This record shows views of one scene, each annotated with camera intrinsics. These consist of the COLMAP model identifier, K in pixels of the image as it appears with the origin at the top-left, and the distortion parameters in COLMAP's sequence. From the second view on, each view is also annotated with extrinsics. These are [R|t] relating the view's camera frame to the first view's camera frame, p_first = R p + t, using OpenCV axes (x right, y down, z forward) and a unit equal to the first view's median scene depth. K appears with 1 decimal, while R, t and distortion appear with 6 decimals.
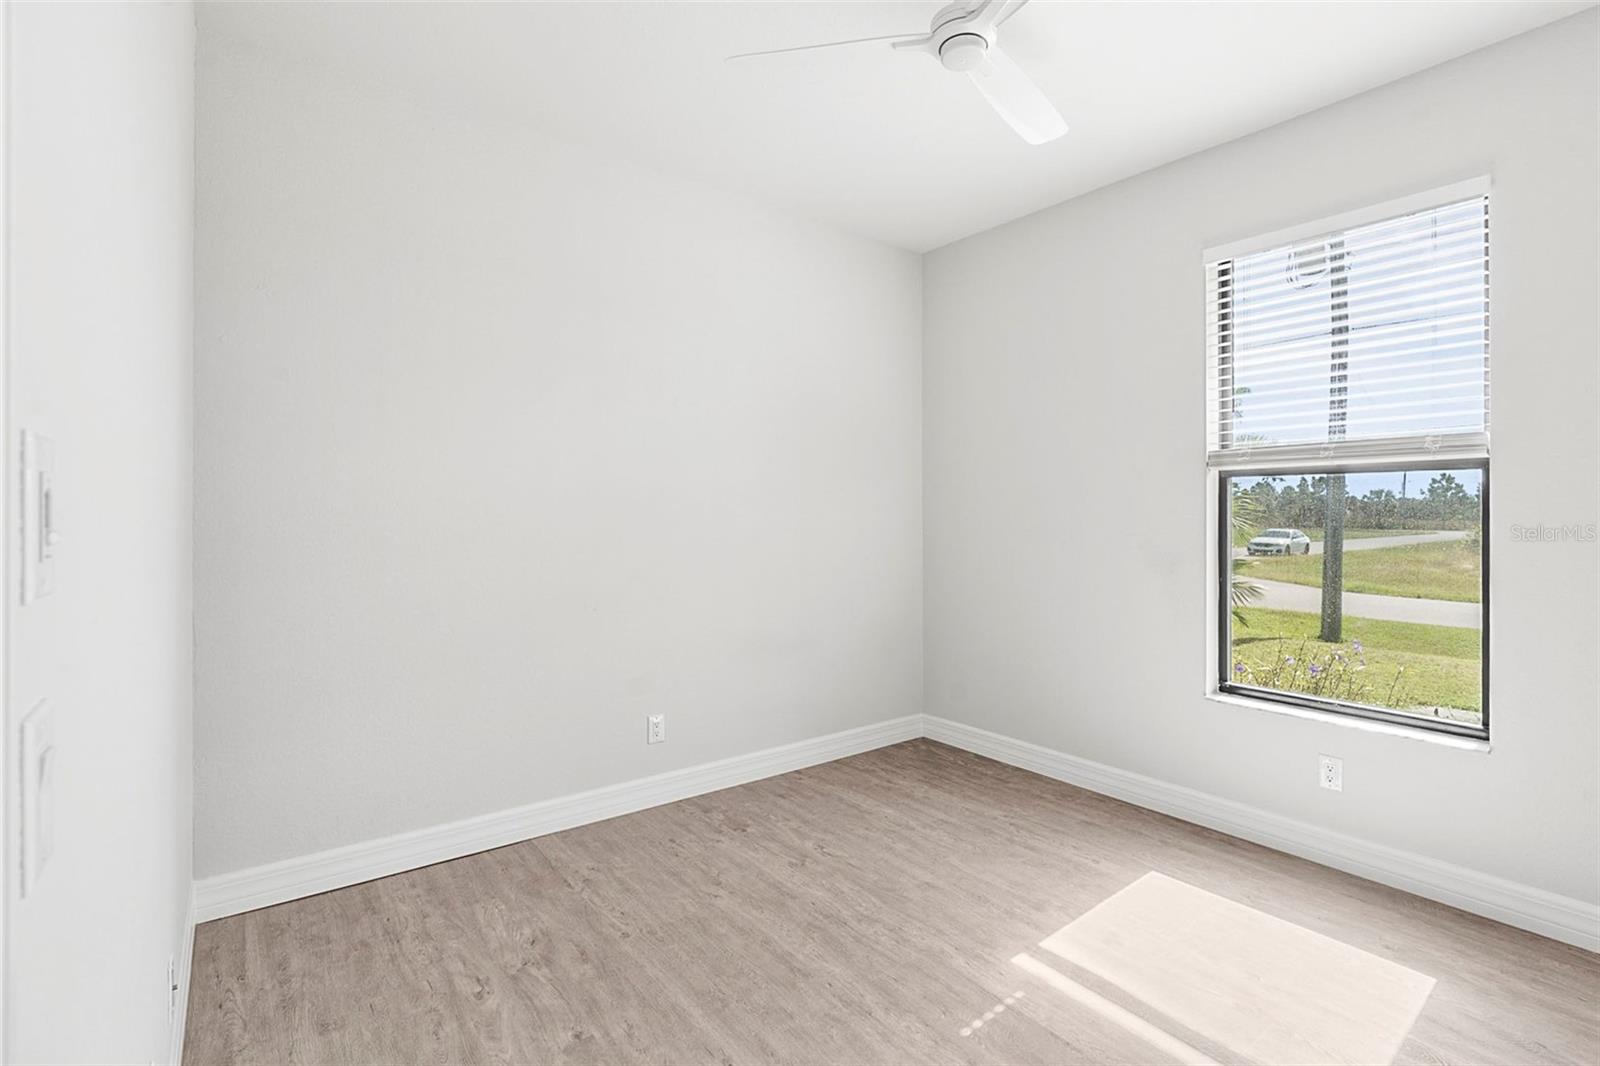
lens RADIAL K [[751.5, 0, 800.0], [0, 751.5, 503.3], [0, 0, 1]] dist [-0.003142, -0.000300]
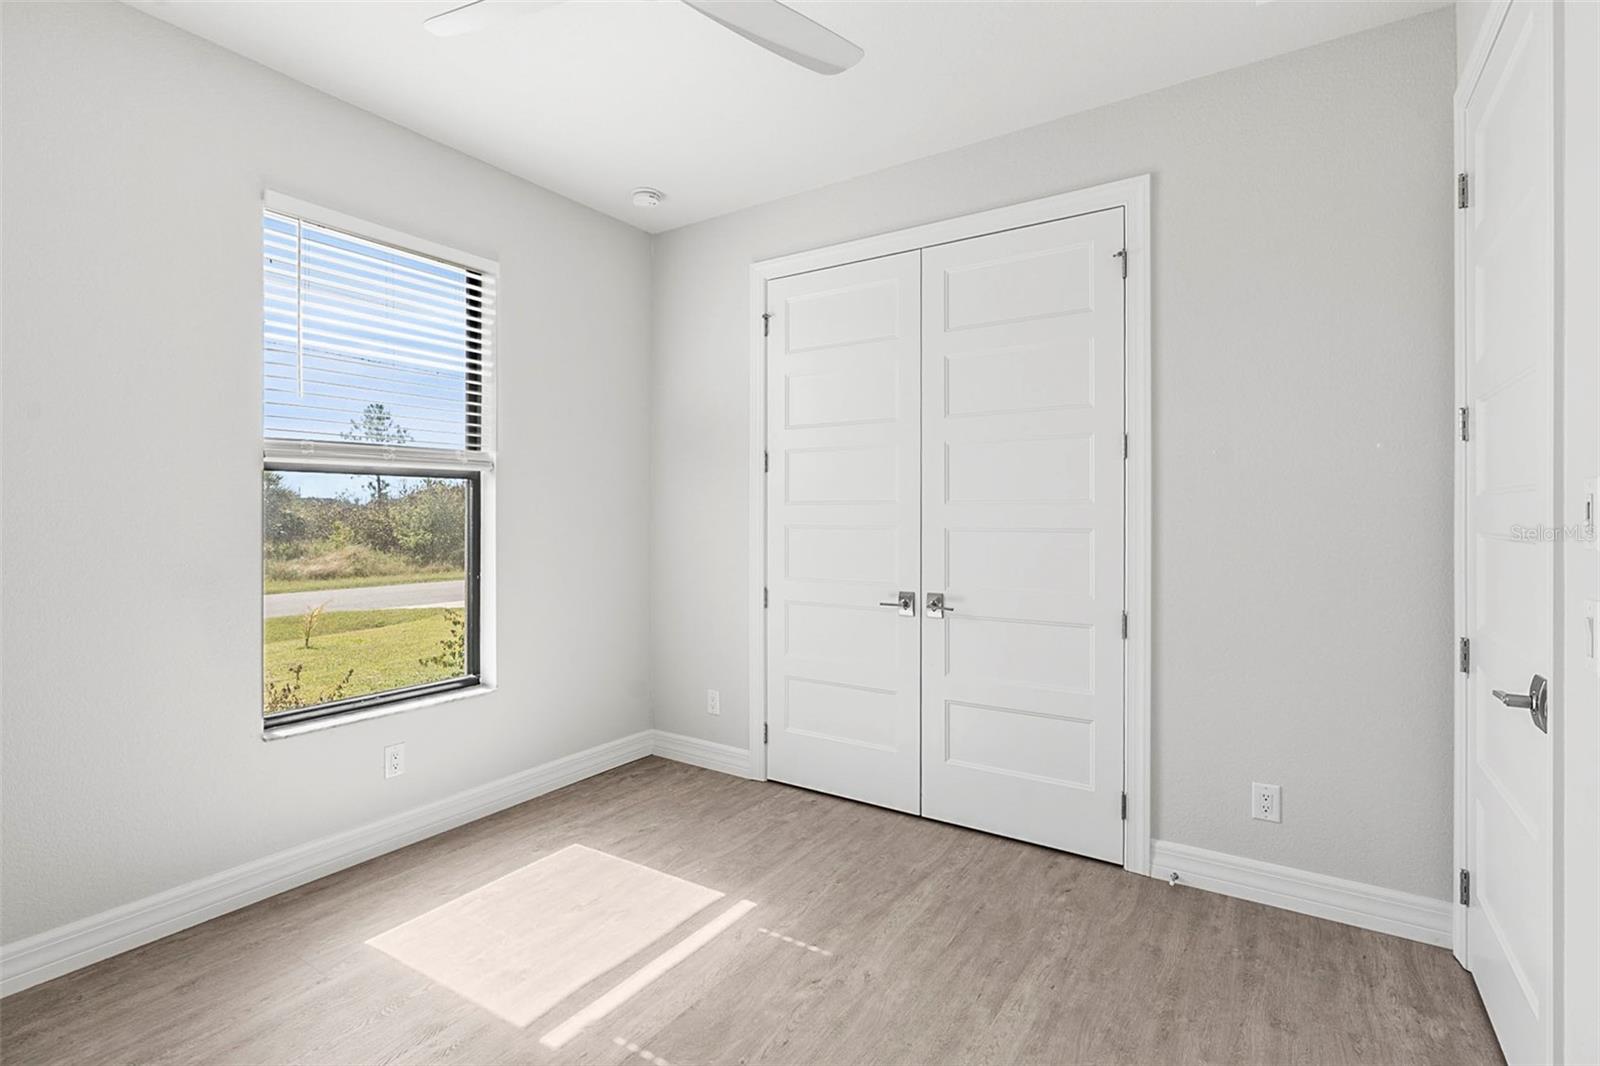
lens RADIAL K [[764.1, 0, 797.3], [0, 764.1, 513.7], [0, 0, 1]] dist [-0.005422, -0.000018]
pose [[-0.342766, -0.001739, 0.939419, -0.509714], [-0.010823, 0.999939, -0.002098, 0.010551], [-0.939358, -0.010886, -0.342764, 0.878664]]
